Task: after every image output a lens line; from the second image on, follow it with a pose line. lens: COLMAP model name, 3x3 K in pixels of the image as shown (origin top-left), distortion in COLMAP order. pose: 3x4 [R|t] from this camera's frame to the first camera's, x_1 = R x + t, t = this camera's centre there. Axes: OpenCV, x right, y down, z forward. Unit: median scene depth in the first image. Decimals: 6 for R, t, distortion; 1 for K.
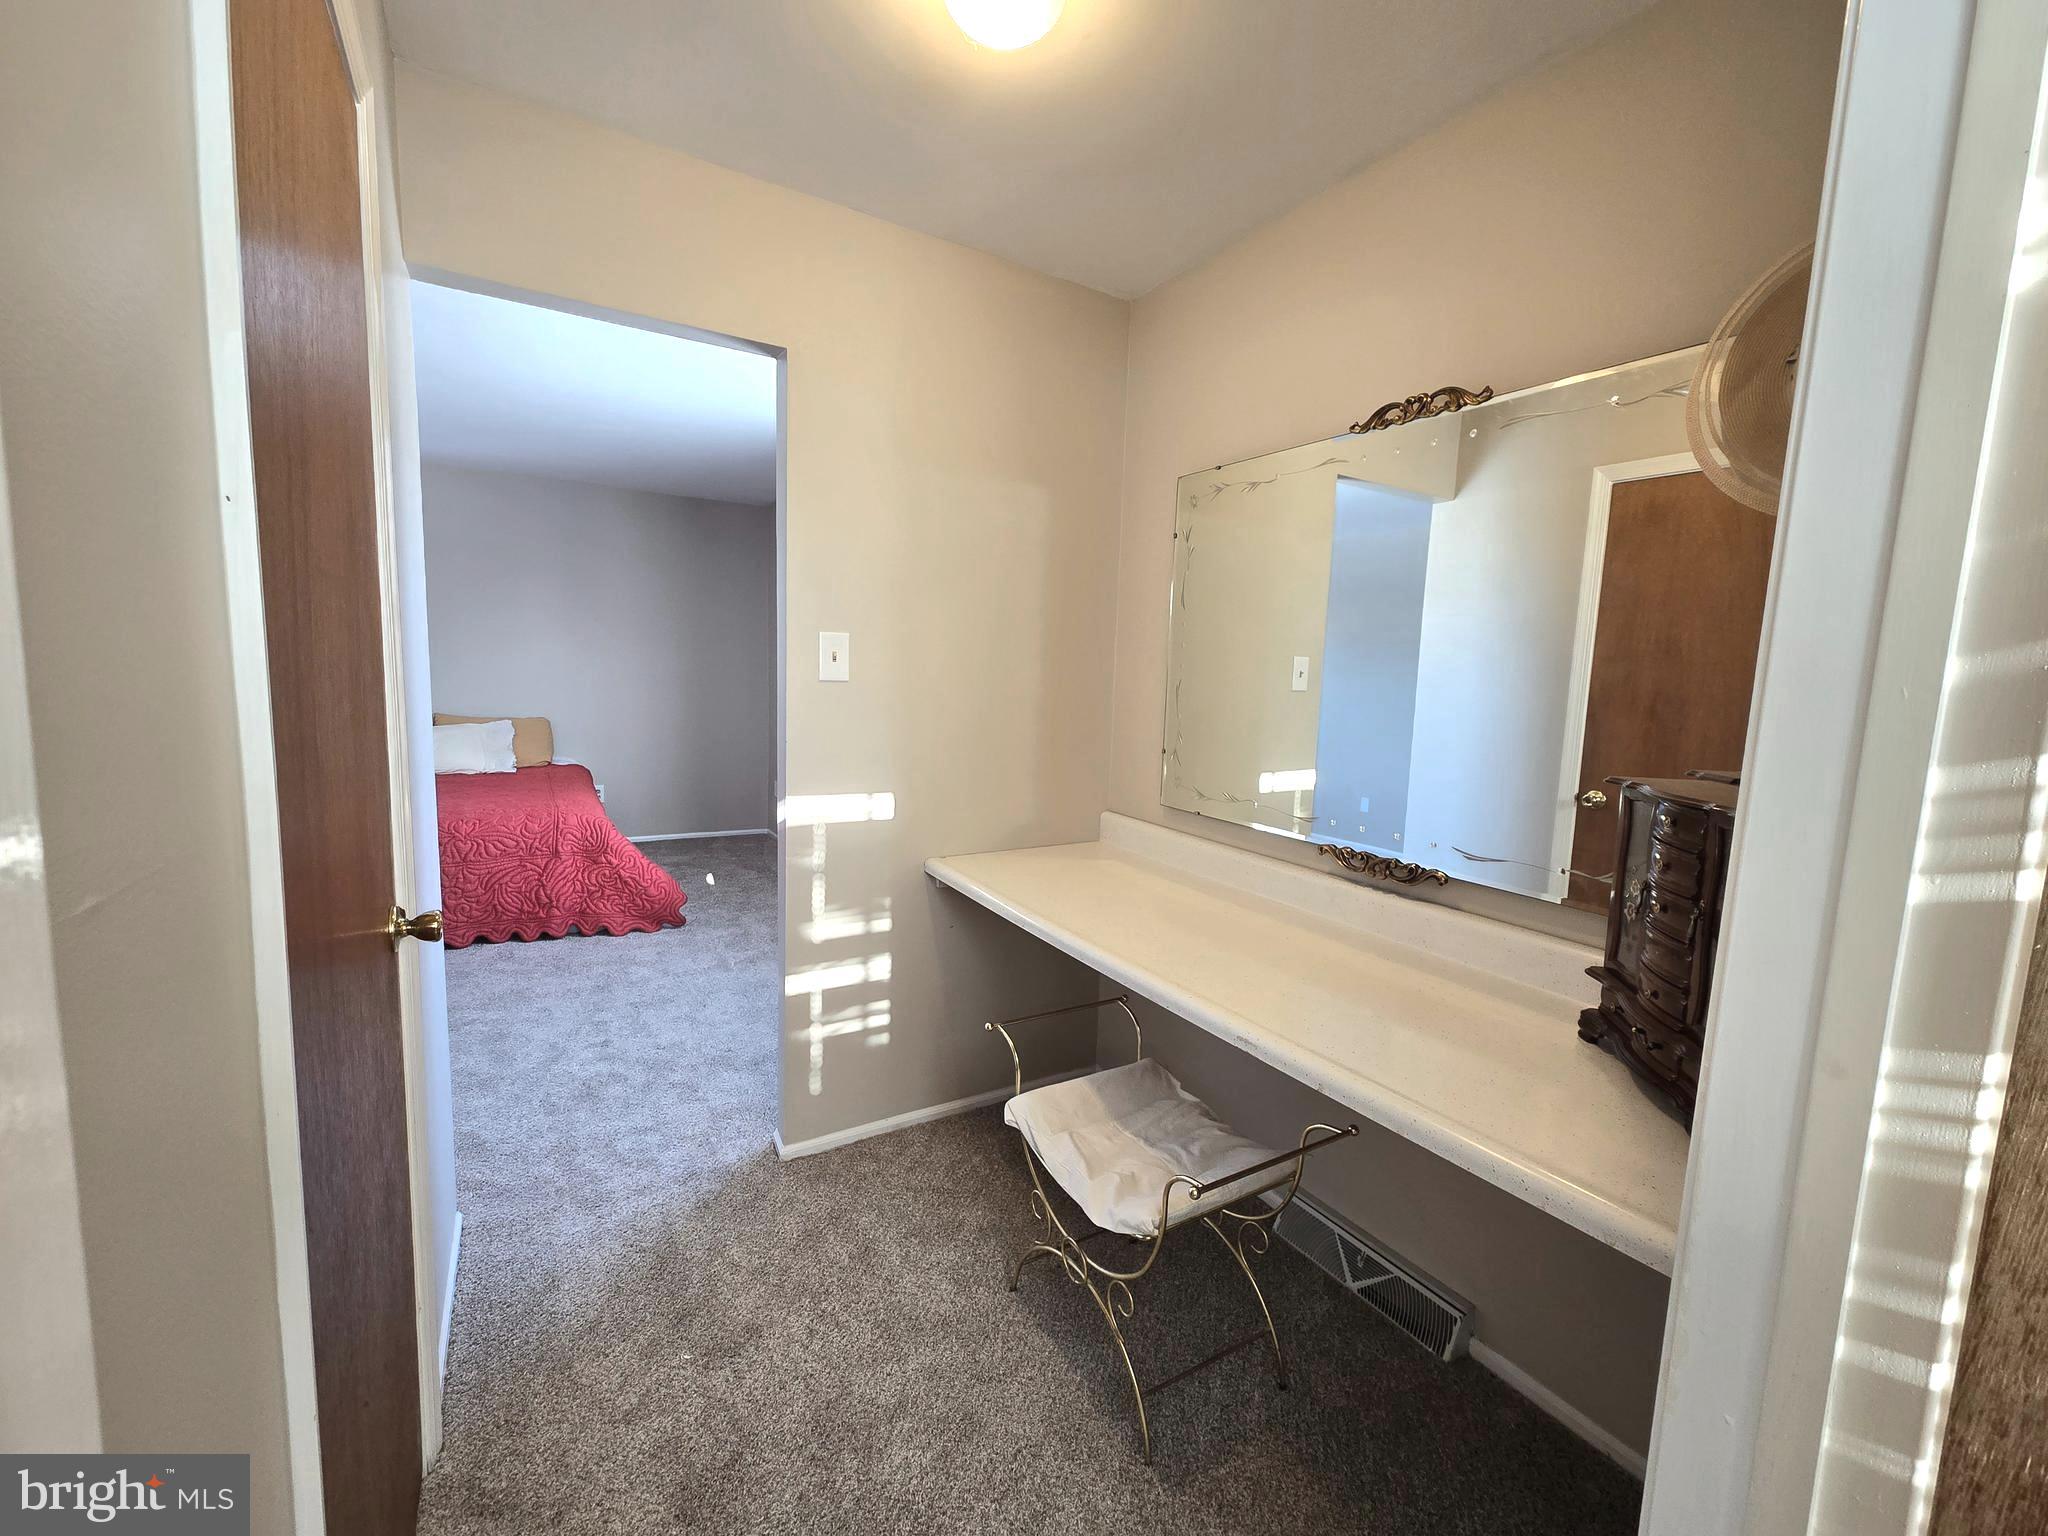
lens RADIAL K [[824.6, 0, 1024.0], [0, 824.6, 768.0], [0, 0, 1]] dist [0.009555, 0.000037]
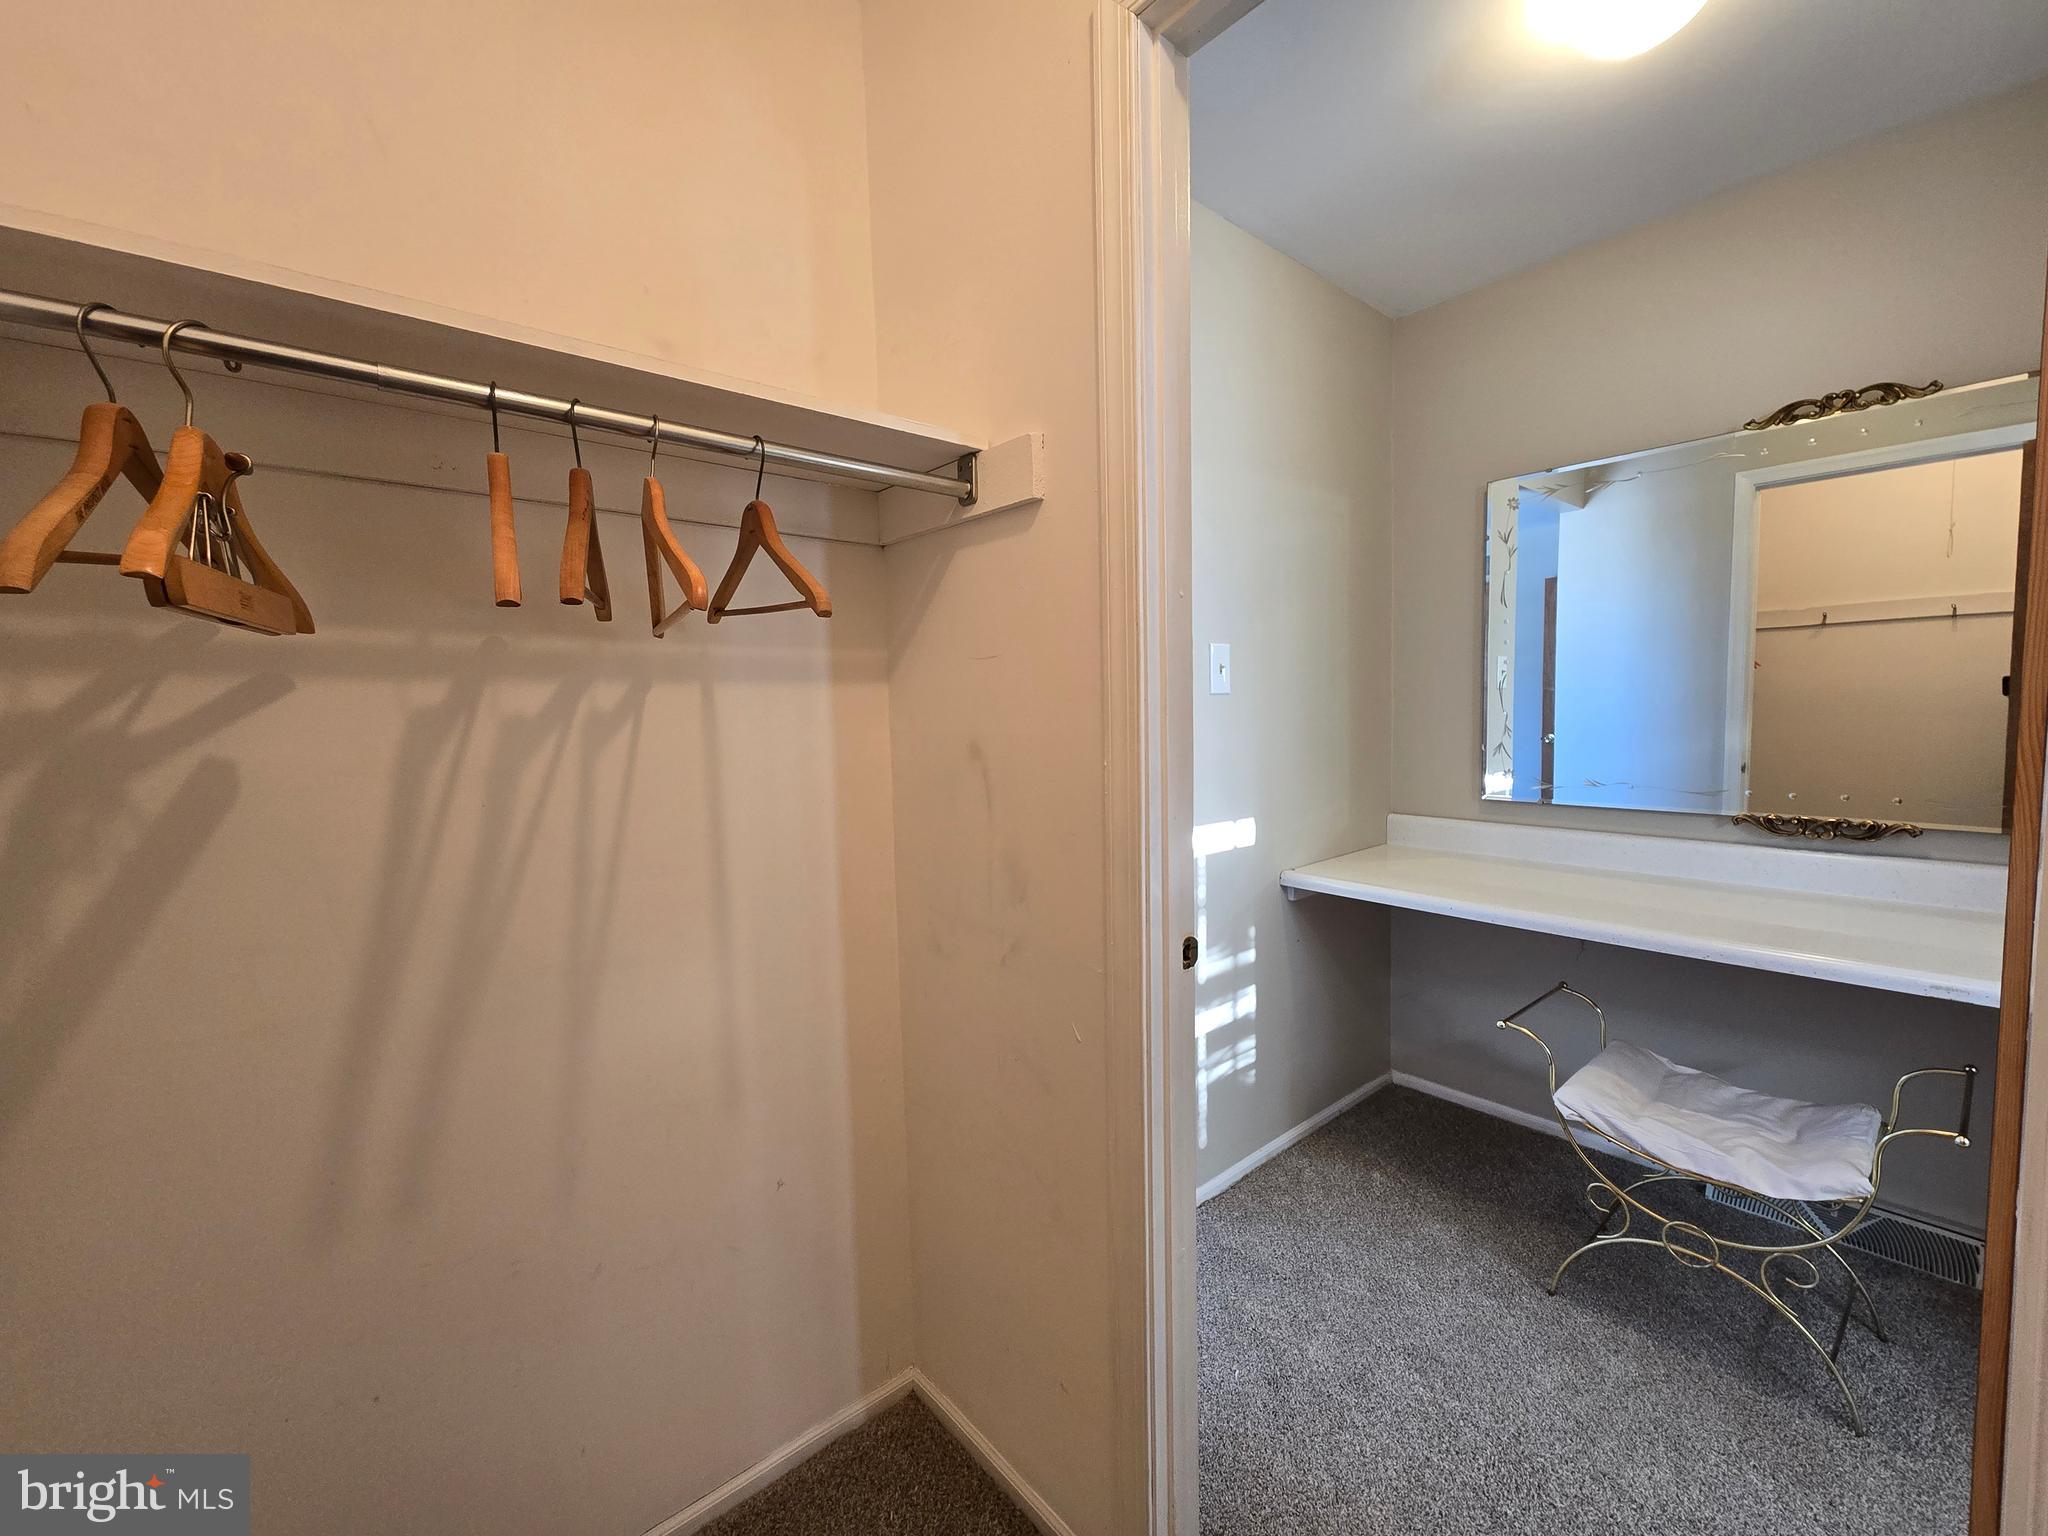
lens RADIAL K [[829.4, 0, 1024.4], [0, 829.4, 791.0], [0, 0, 1]] dist [-0.012214, -0.000266]
pose [[0.982674, -0.091543, 0.161156, -0.576346], [0.096233, 0.995126, -0.021528, -0.004961], [-0.158400, 0.036664, 0.986694, 0.093156]]
